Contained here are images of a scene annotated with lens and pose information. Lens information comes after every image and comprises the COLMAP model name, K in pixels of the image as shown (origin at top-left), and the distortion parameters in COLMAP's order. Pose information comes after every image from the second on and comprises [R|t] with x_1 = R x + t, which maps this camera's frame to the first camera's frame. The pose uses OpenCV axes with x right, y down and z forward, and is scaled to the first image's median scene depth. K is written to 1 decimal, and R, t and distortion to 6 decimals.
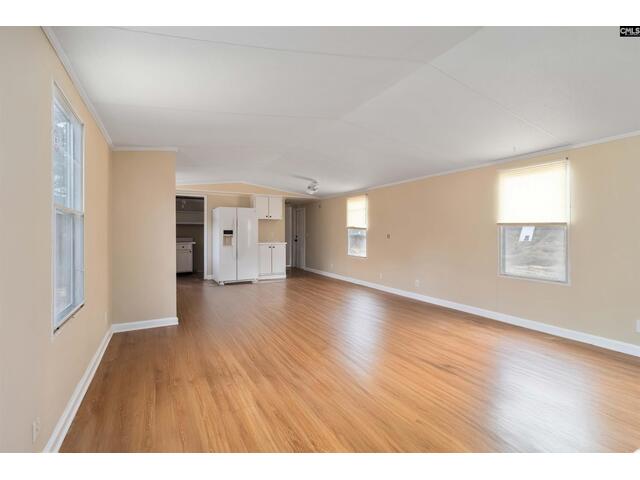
lens RADIAL K [[292.0, 0, 320.0], [0, 292.0, 240.0], [0, 0, 1]] dist [-0.000238, 0.000366]
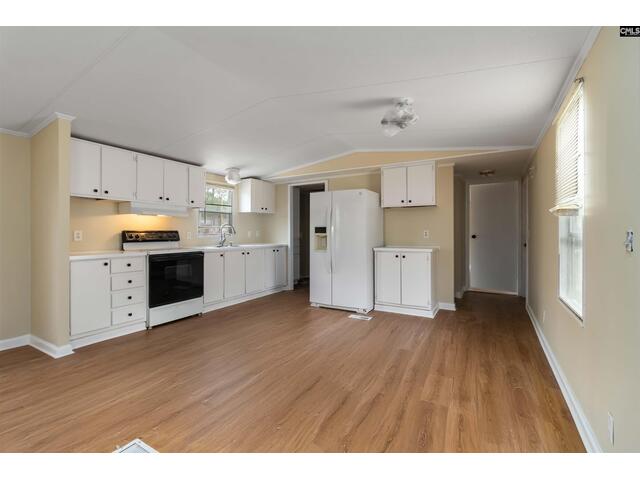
lens RADIAL K [[303.3, 0, 318.0], [0, 303.3, 234.3], [0, 0, 1]] dist [0.000684, 0.000086]
pose [[0.518618, 0.000705, -0.855006, 0.269207], [-0.015971, 0.999833, -0.008863, -0.010504], [0.854857, 0.018252, 0.518543, 0.649944]]
